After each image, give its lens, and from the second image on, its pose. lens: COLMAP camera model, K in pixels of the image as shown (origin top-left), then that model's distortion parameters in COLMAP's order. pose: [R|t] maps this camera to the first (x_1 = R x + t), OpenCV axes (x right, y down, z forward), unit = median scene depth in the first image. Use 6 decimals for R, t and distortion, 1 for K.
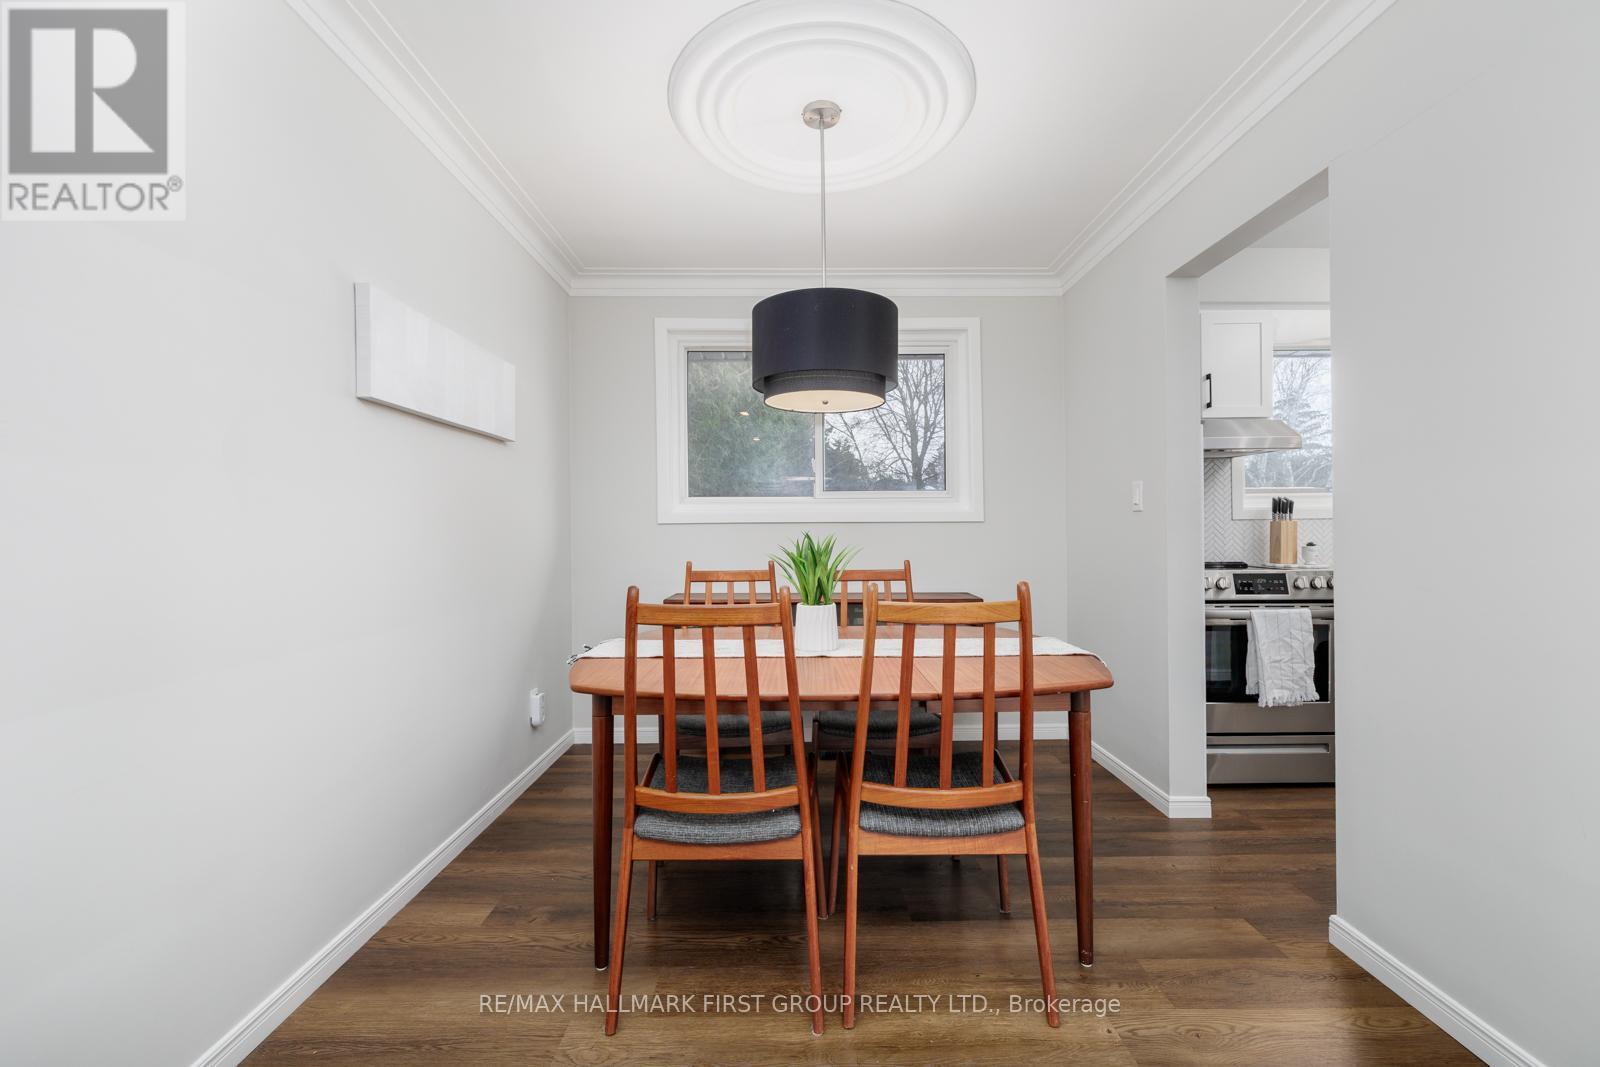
lens RADIAL K [[725.3, 0, 800.0], [0, 725.3, 533.5], [0, 0, 1]] dist [-0.003547, -0.000323]
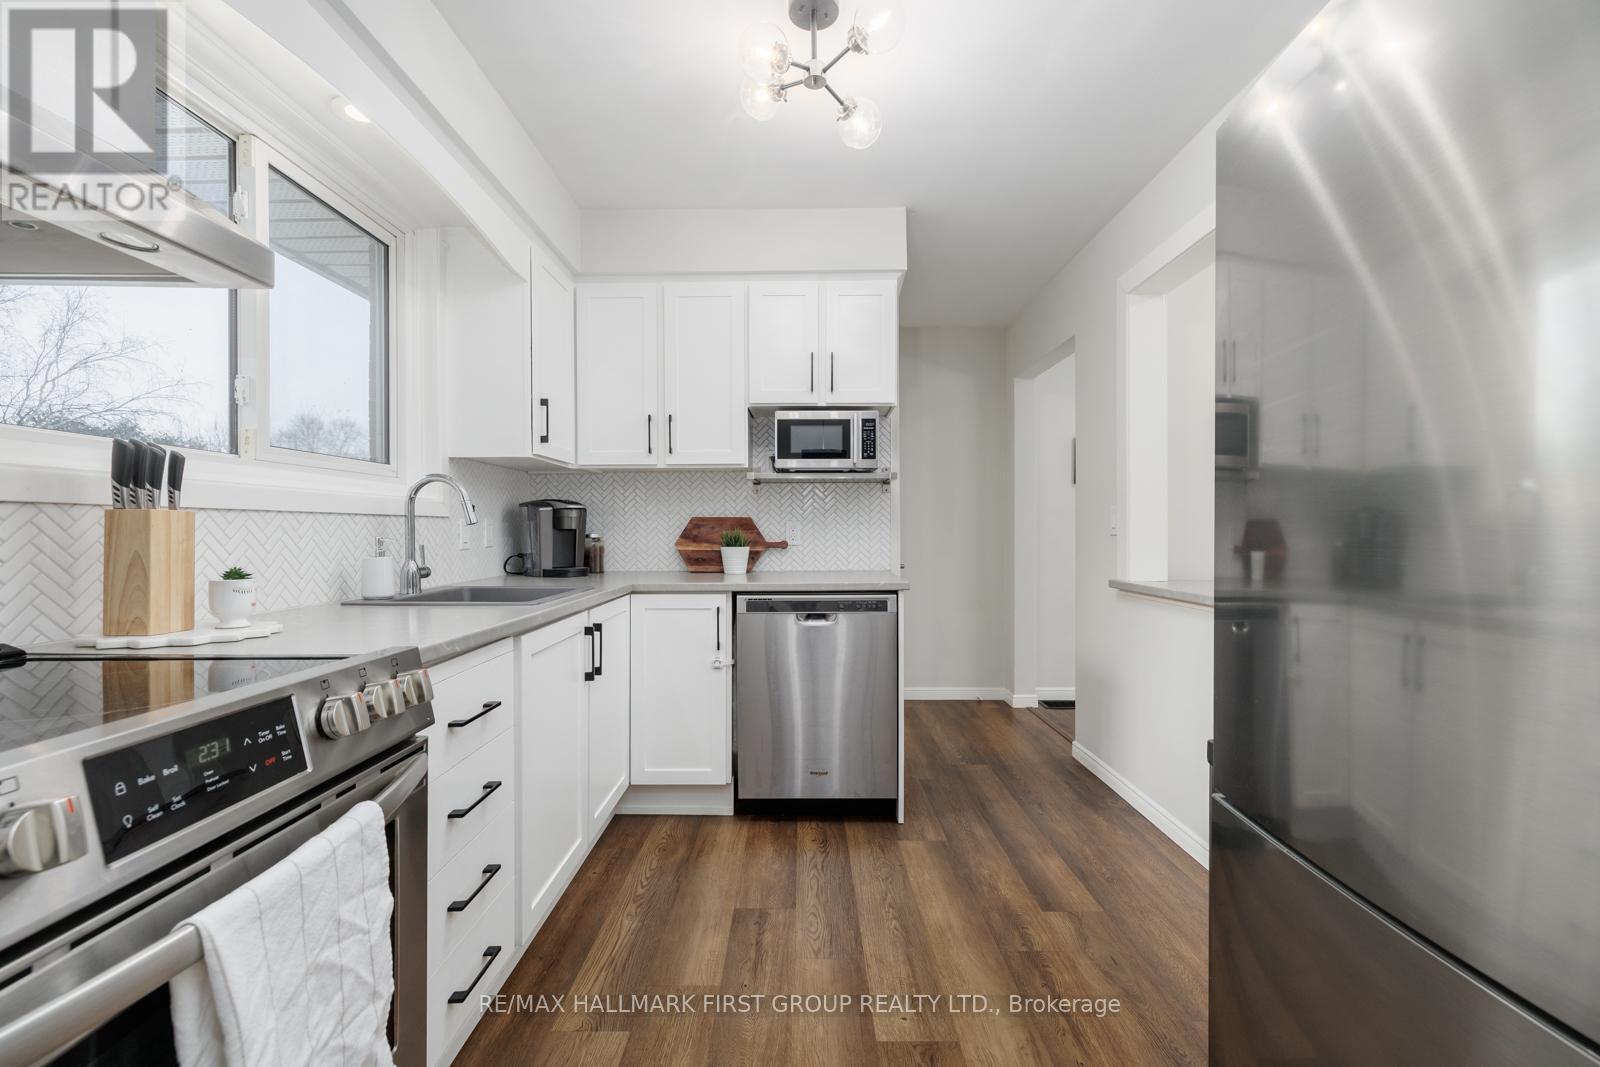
lens RADIAL K [[645.7, 0, 757.0], [0, 645.7, 532.6], [0, 0, 1]] dist [0.000766, 0.000020]
pose [[0.044219, 0.003209, 0.999017, 0.430765], [0.002523, 0.999991, -0.003324, -0.005777], [-0.999019, 0.002667, 0.044210, 0.809846]]
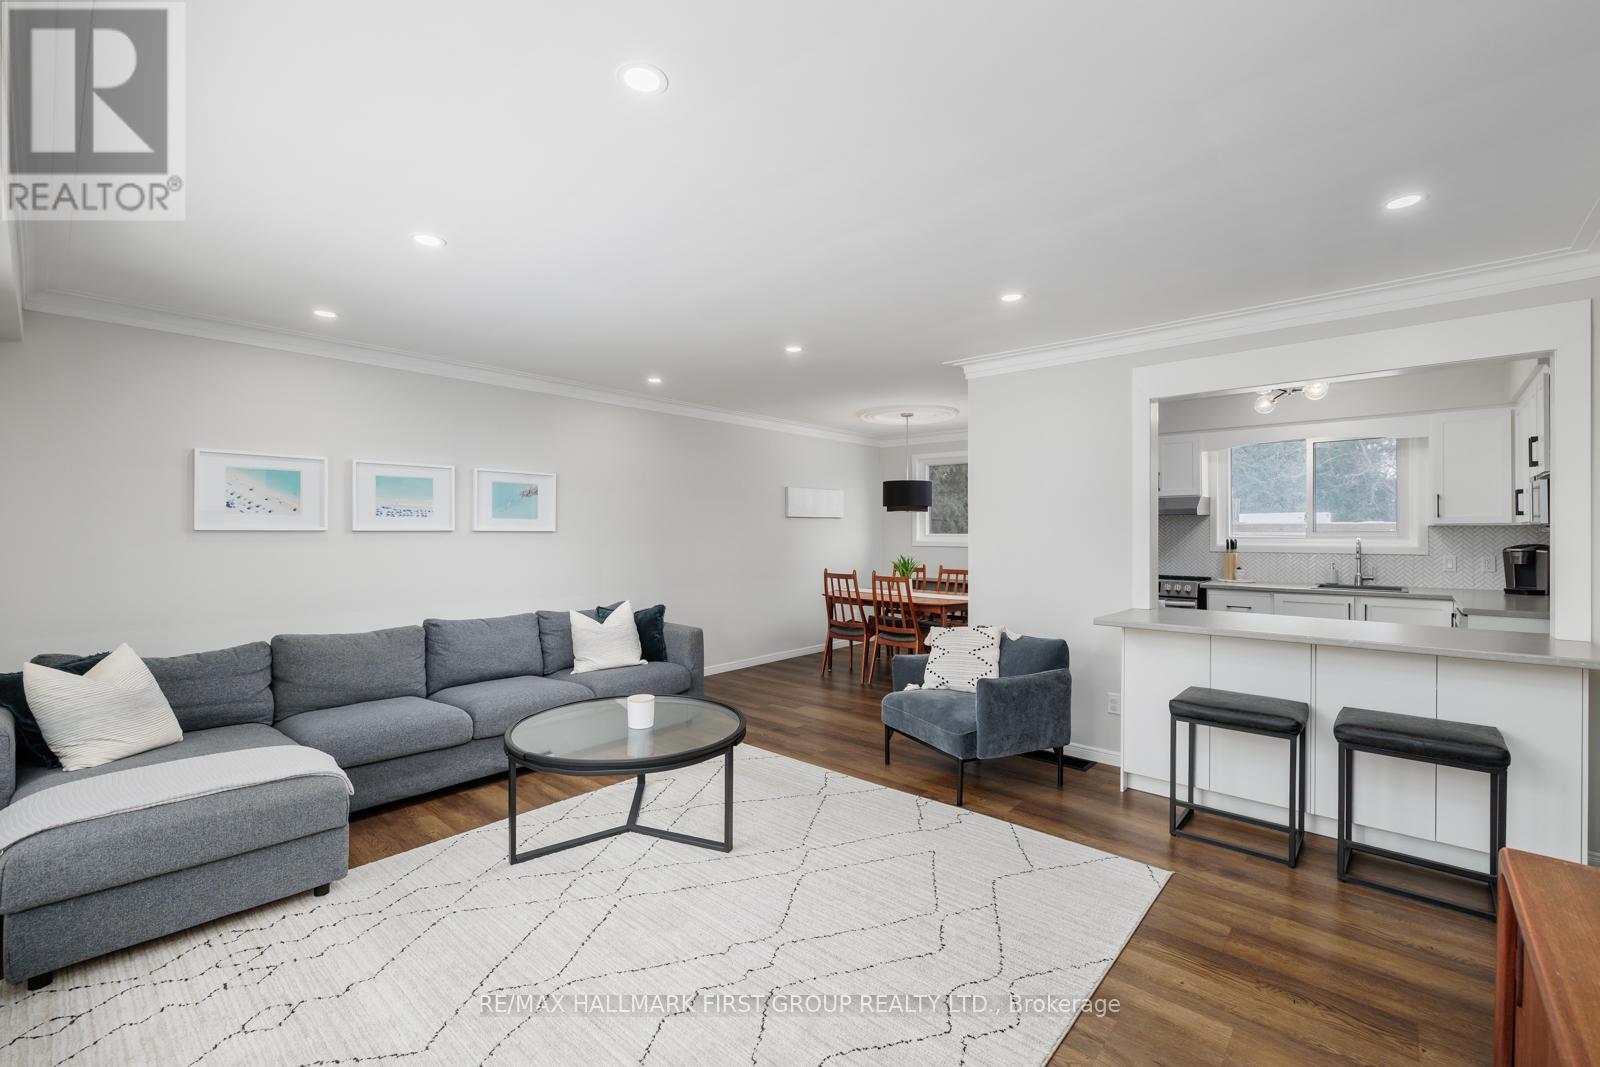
lens RADIAL K [[681.5, 0, 800.0], [0, 681.5, 533.5], [0, 0, 1]] dist [-0.000278, -0.000364]
pose [[0.729535, 0.009295, -0.683880, 1.174500], [-0.006057, 0.999956, 0.007130, -0.078308], [0.683916, -0.001059, 0.729560, -0.933840]]
